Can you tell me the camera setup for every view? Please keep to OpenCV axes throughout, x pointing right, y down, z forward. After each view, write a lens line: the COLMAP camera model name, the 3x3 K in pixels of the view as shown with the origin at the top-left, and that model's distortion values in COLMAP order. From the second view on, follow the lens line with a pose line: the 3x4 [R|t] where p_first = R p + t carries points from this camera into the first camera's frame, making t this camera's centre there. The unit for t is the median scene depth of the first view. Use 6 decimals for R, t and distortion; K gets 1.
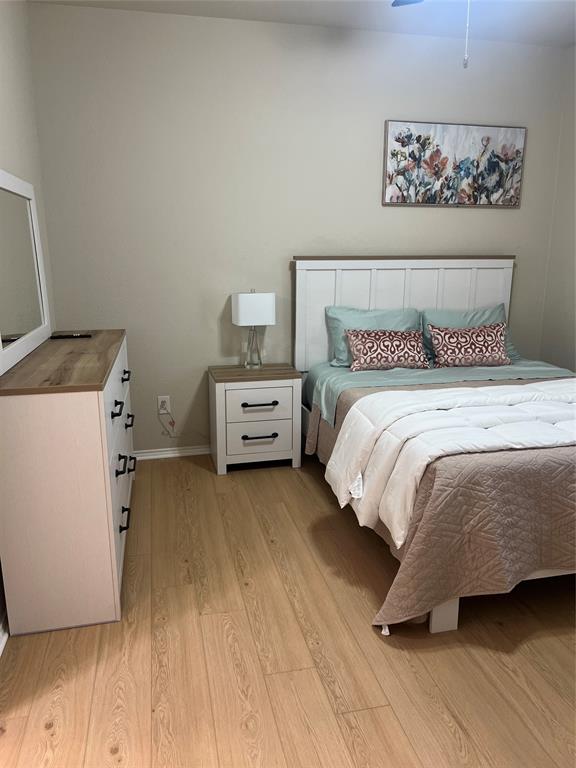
lens RADIAL K [[578.3, 0, 284.9], [0, 578.3, 389.5], [0, 0, 1]] dist [0.048384, -0.057664]
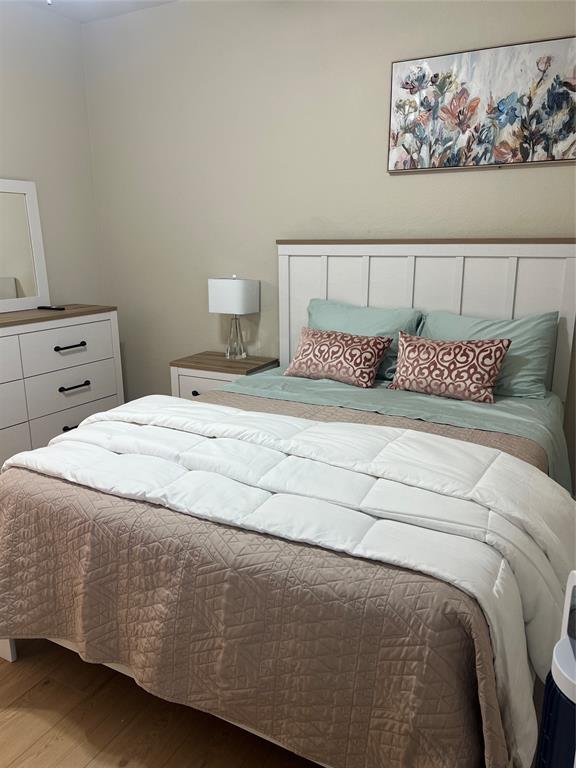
lens RADIAL K [[578.3, 0, 284.9], [0, 578.3, 389.5], [0, 0, 1]] dist [0.048384, -0.057664]
pose [[0.734461, 0.161240, -0.659219, 0.625878], [-0.162643, 0.984878, 0.059687, -0.057375], [0.658874, 0.063379, 0.749579, 0.342377]]
